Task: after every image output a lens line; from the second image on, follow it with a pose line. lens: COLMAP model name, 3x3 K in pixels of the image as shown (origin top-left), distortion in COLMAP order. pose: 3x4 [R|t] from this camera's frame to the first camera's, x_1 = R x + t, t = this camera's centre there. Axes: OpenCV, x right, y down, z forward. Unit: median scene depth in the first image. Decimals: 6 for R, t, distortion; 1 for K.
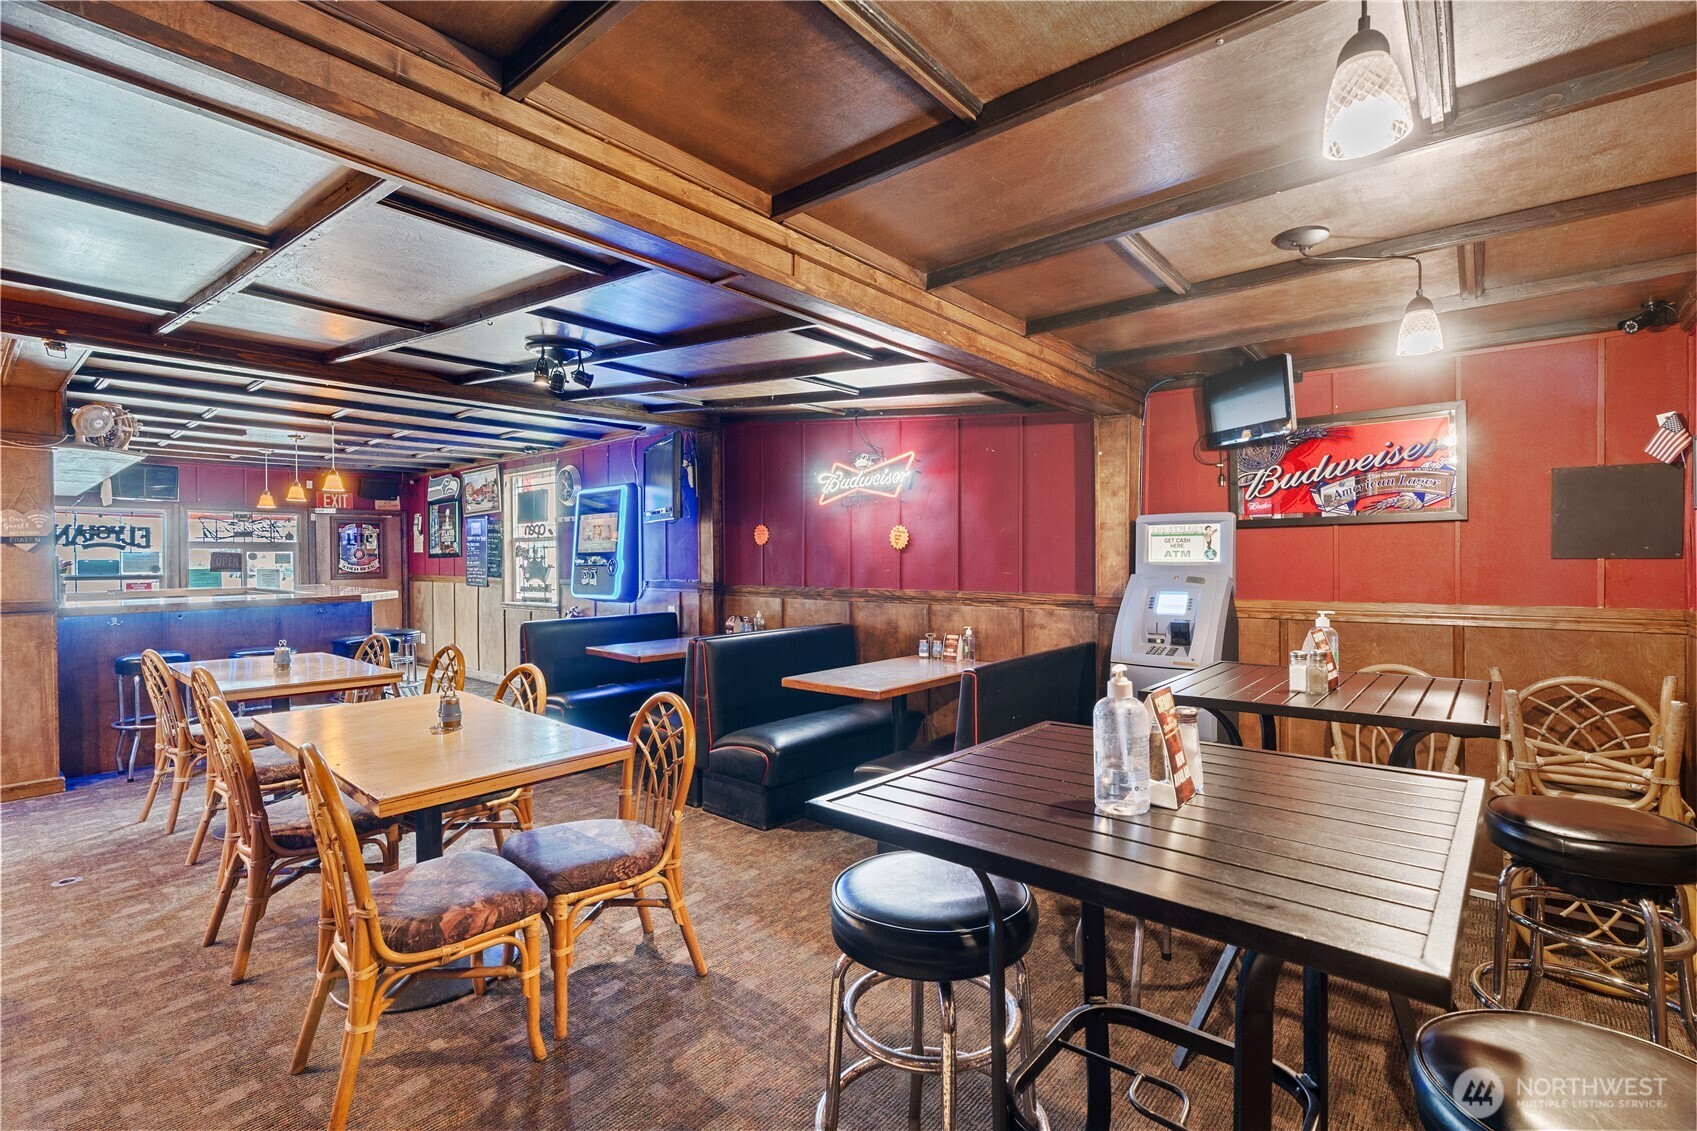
lens RADIAL K [[778.3, 0, 846.3], [0, 778.3, 565.9], [0, 0, 1]] dist [-0.012865, 0.005649]
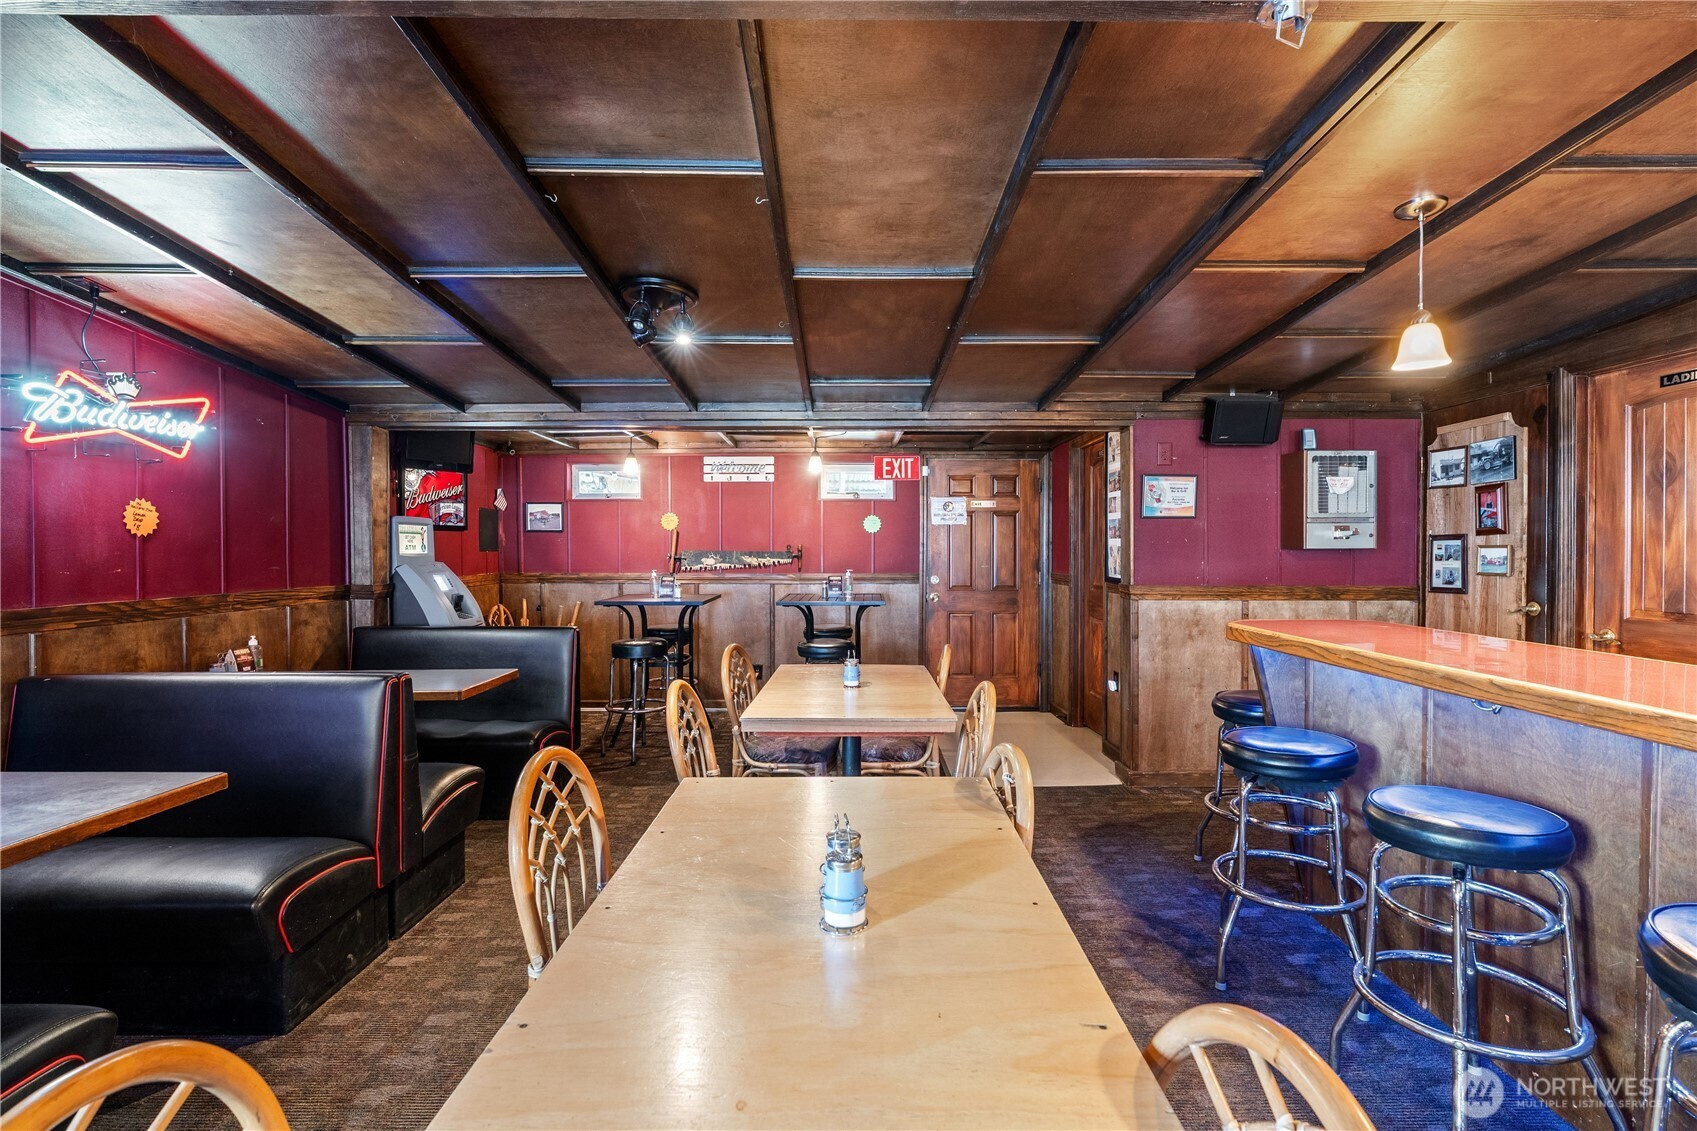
lens RADIAL K [[778.3, 0, 846.3], [0, 778.3, 565.9], [0, 0, 1]] dist [-0.012865, 0.005649]
pose [[-0.654067, -0.015845, 0.756270, -0.820027], [0.005566, 0.999653, 0.025758, -0.010859], [-0.756416, 0.021057, -0.653752, 1.022082]]
